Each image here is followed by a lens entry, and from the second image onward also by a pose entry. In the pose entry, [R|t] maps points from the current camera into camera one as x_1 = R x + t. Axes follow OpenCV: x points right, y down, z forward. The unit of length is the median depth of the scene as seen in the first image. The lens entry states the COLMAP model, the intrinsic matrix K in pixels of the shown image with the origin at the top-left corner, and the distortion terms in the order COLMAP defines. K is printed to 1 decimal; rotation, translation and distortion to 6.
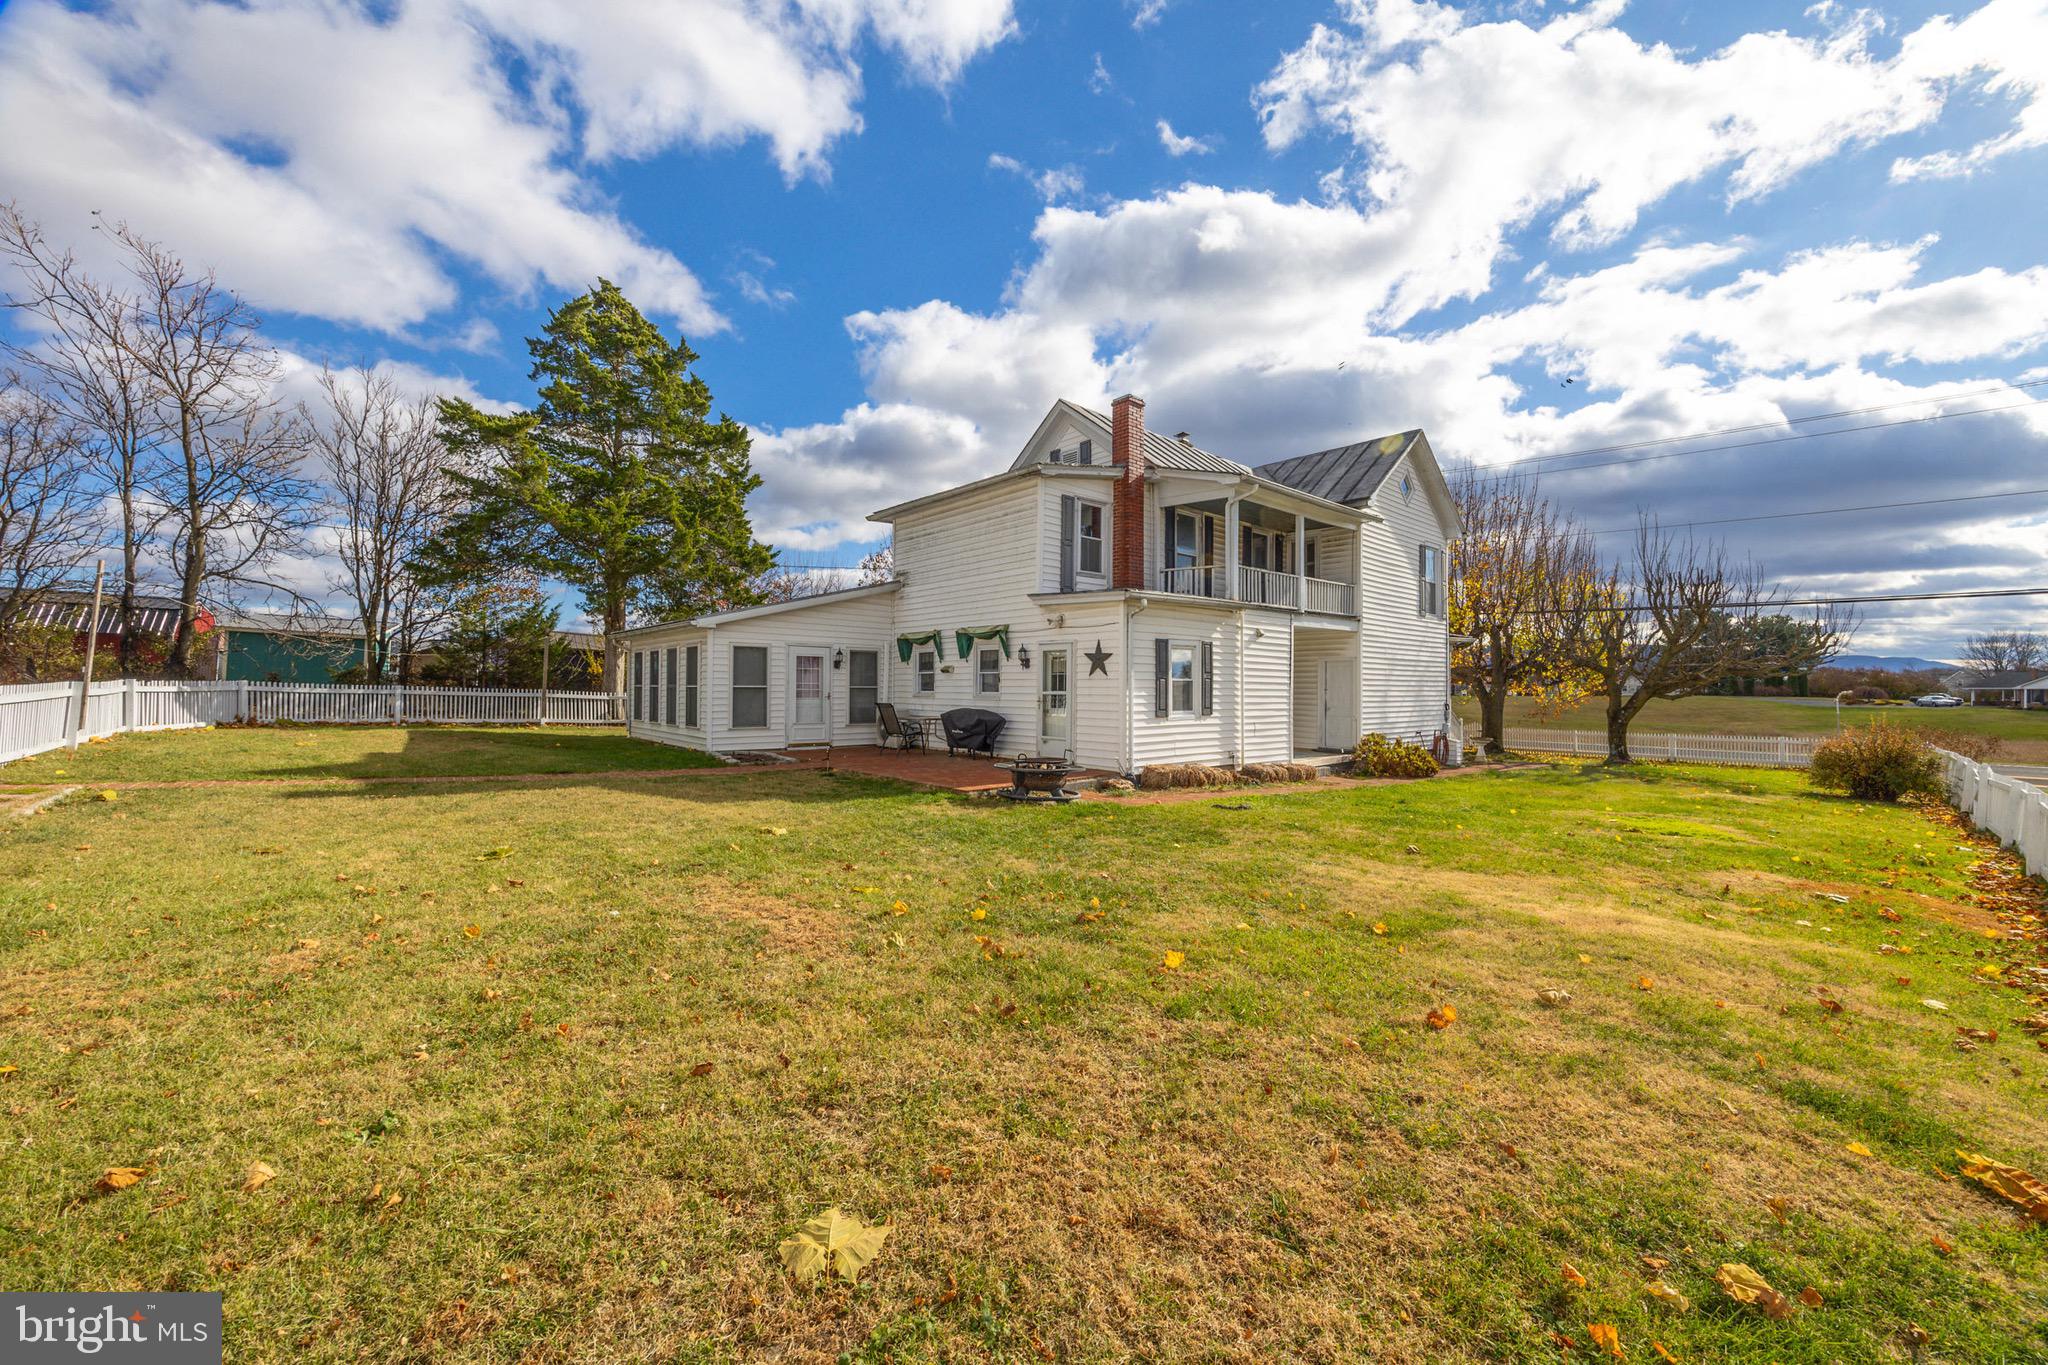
lens RADIAL K [[783.0, 0, 1024.3], [0, 783.0, 681.7], [0, 0, 1]] dist [-0.004075, -0.000080]
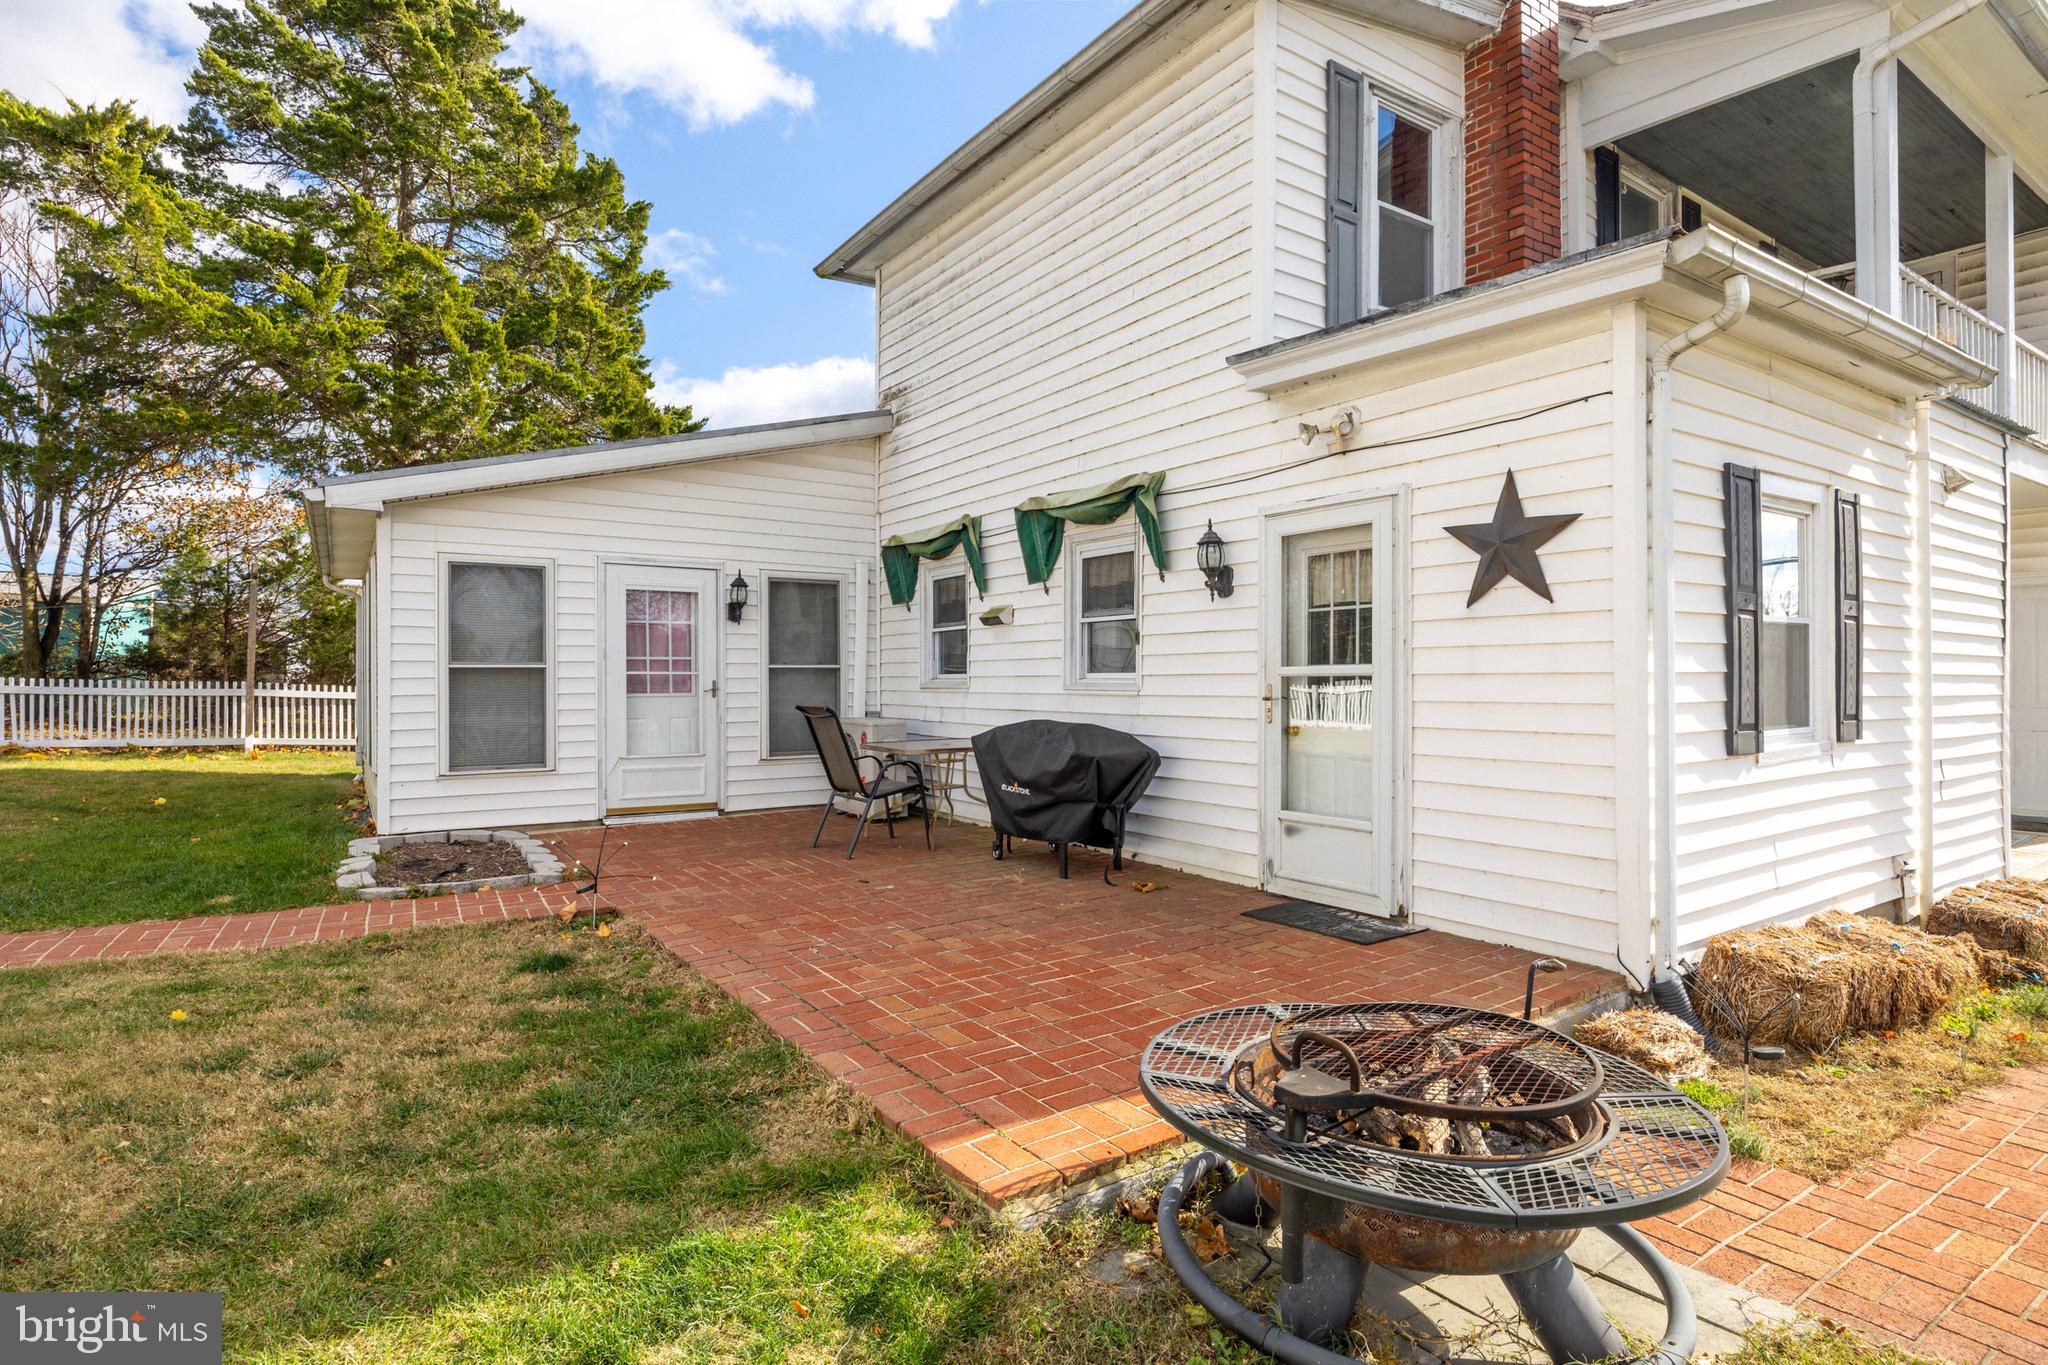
lens RADIAL K [[1052.0, 0, 1018.3], [0, 1052.0, 685.2], [0, 0, 1]] dist [-0.005572, -0.000427]
pose [[0.991782, -0.008861, -0.127629, -0.024252], [0.010441, 0.999877, 0.011711, 0.012595], [0.127510, -0.012948, 0.991753, 0.516439]]
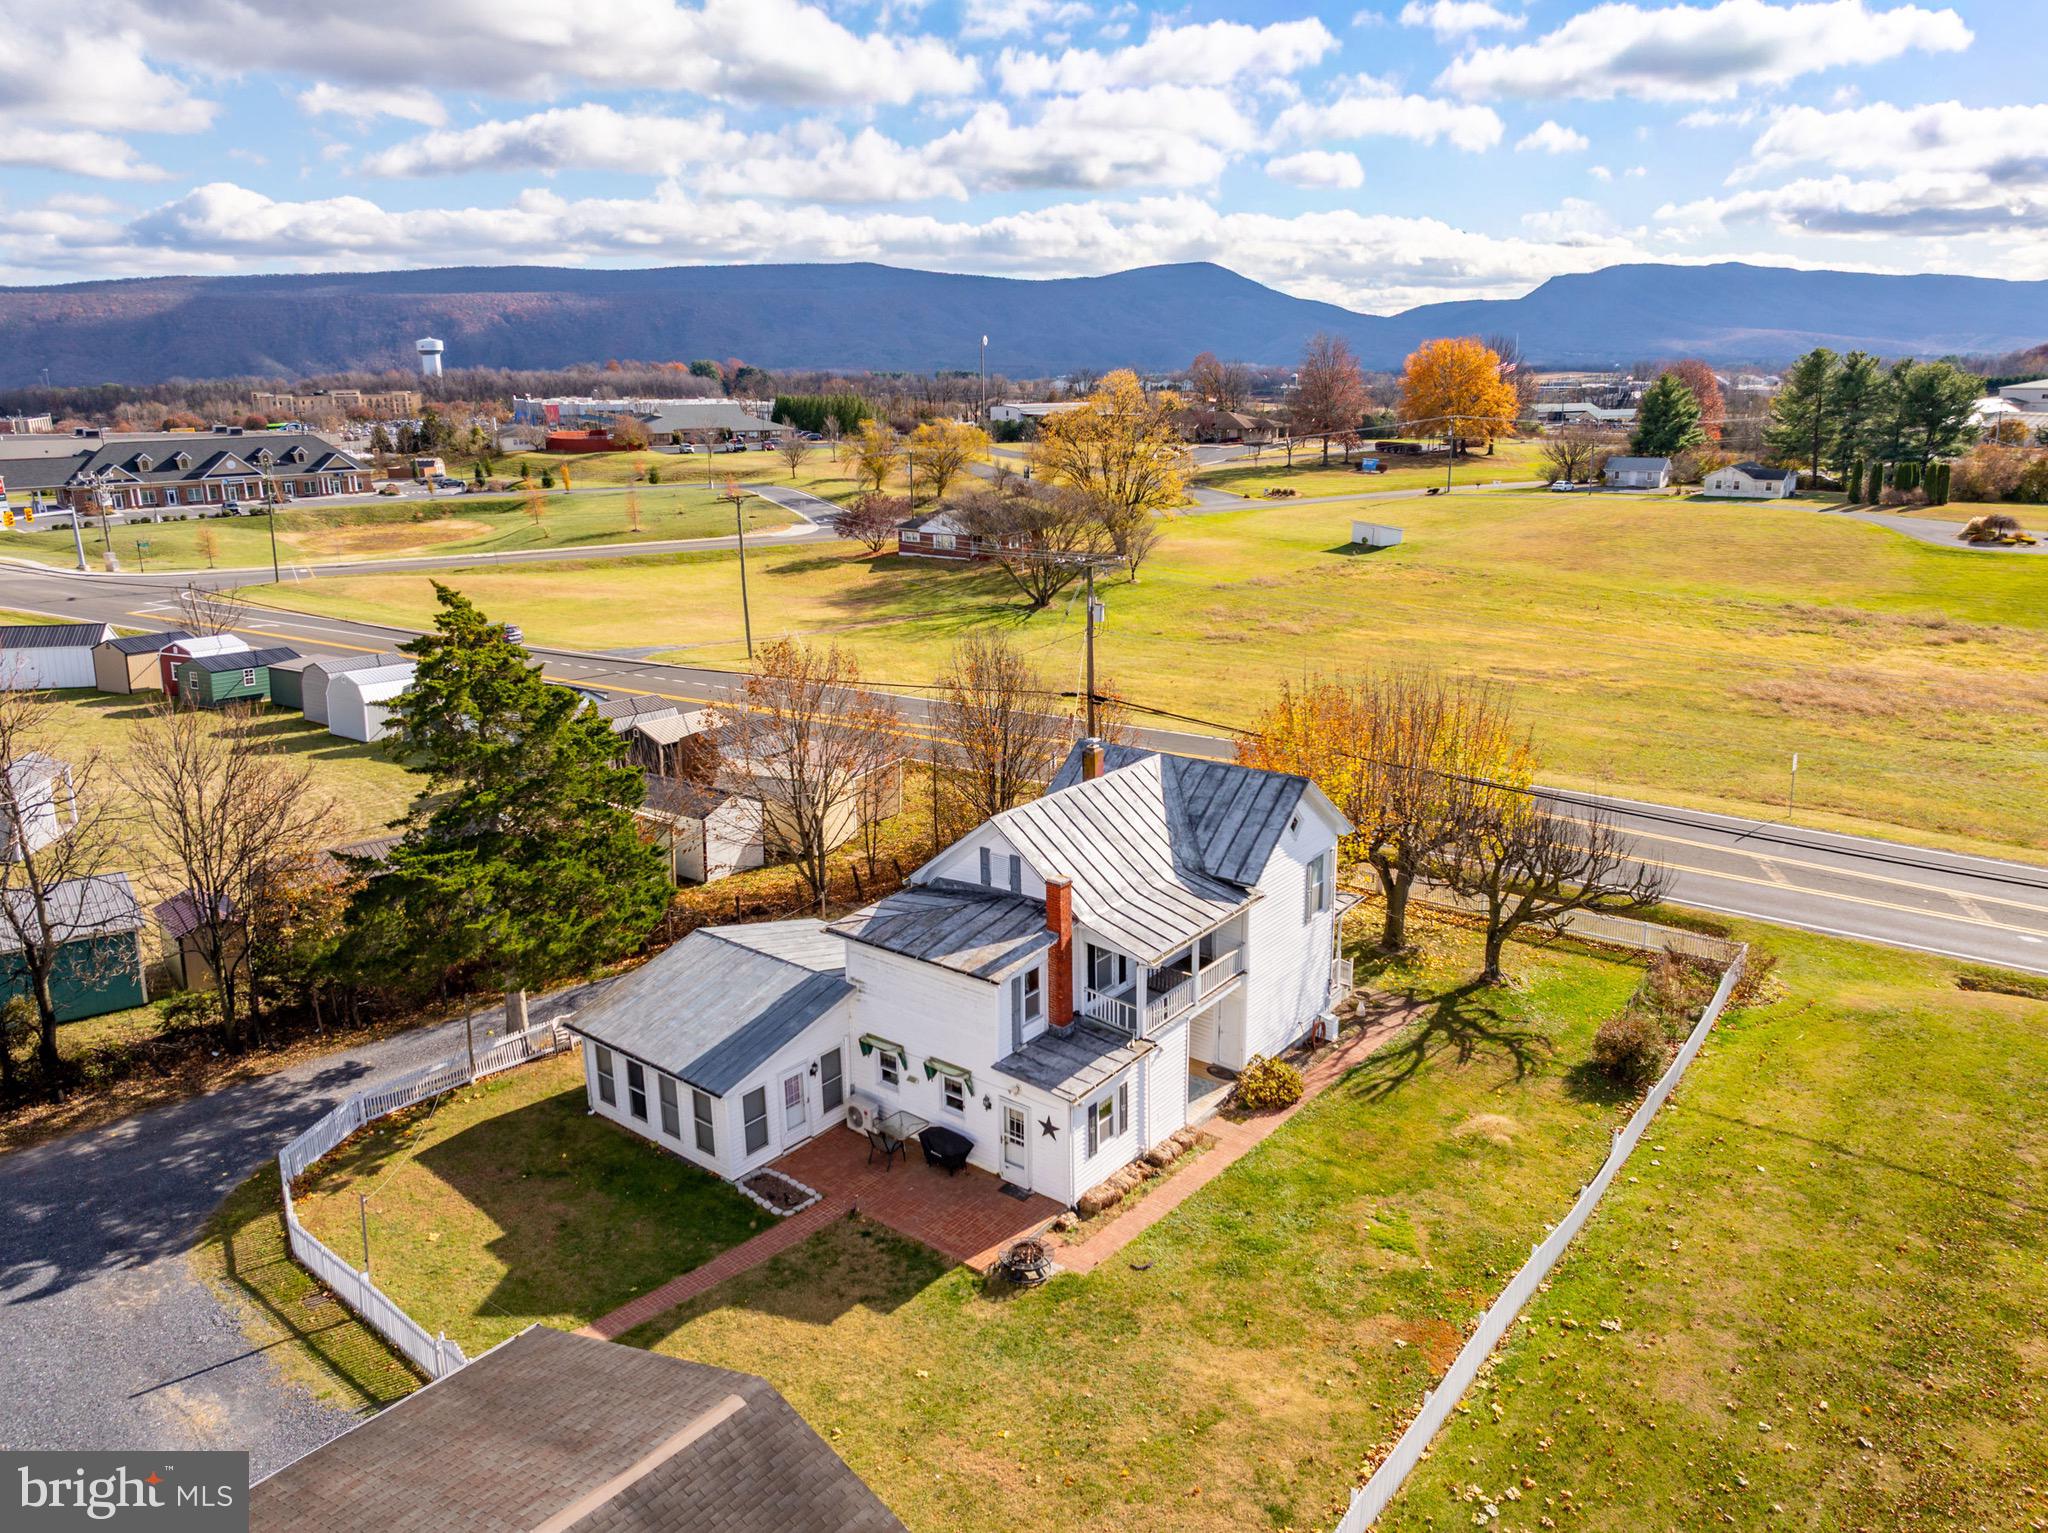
lens RADIAL K [[1430.5, 0, 1030.2], [0, 1430.5, 772.0], [0, 0, 1]] dist [-0.007454, -0.001441]
pose [[0.982372, -0.065524, 0.175075, -0.288130], [0.016071, 0.962692, 0.270121, -1.114858], [-0.186243, -0.262546, 0.946775, -1.041879]]
